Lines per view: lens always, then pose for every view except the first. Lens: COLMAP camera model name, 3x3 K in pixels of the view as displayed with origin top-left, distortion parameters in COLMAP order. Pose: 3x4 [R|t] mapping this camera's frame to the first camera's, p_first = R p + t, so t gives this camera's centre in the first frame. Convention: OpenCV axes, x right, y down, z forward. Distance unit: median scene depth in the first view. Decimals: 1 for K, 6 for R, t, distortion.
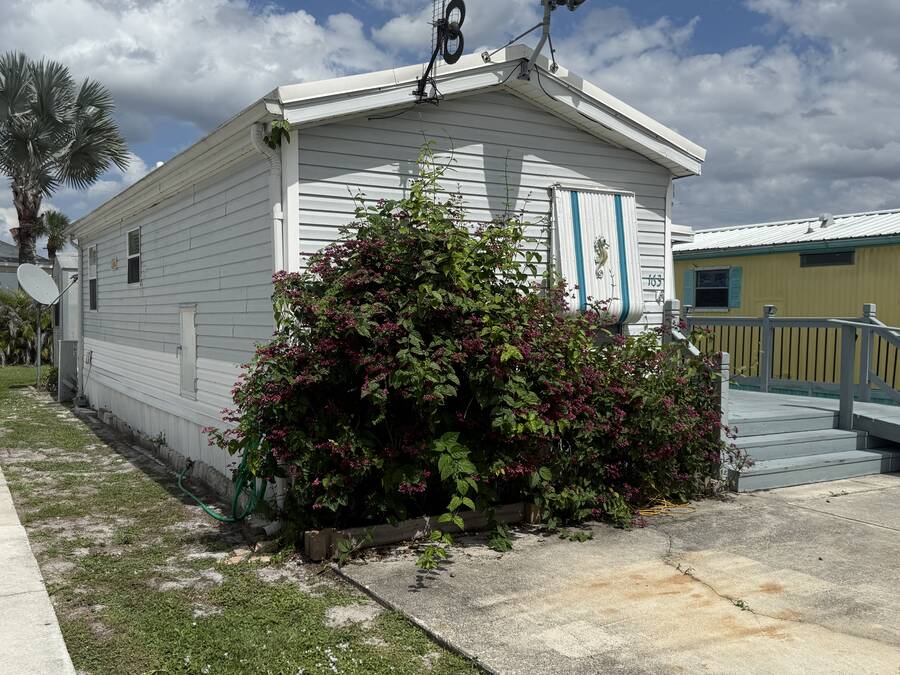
lens RADIAL K [[826.9, 0, 455.2], [0, 826.9, 336.3], [0, 0, 1]] dist [0.130878, 0.000000]
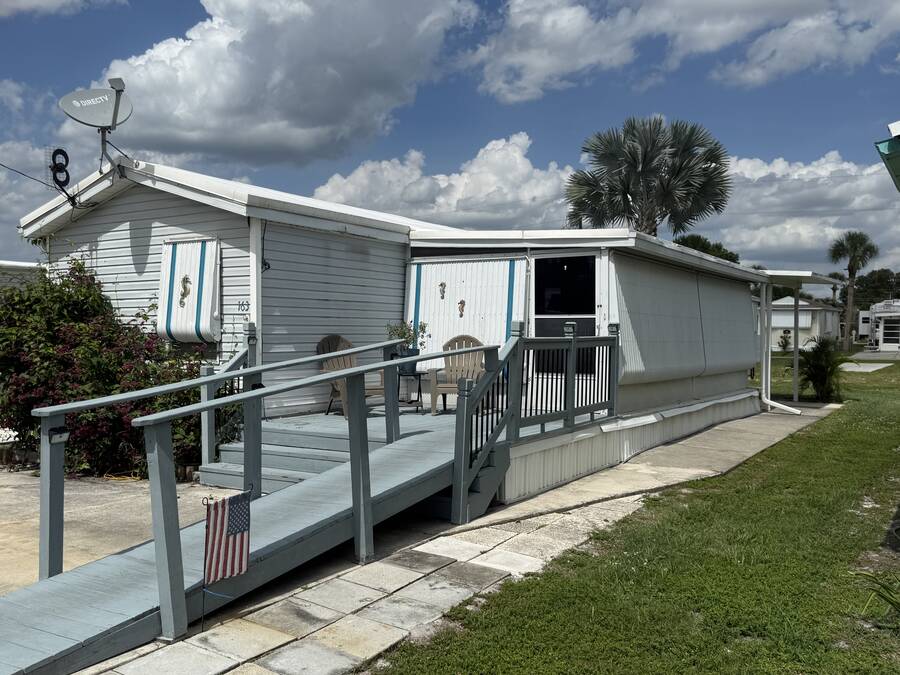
lens RADIAL K [[848.7, 0, 448.3], [0, 848.7, 340.4], [0, 0, 1]] dist [0.058970, 0.000000]
pose [[0.454936, 0.007033, -0.890496, 1.596086], [-0.017119, 0.999853, -0.000849, -0.022957], [0.890360, 0.015631, 0.454990, 0.766914]]
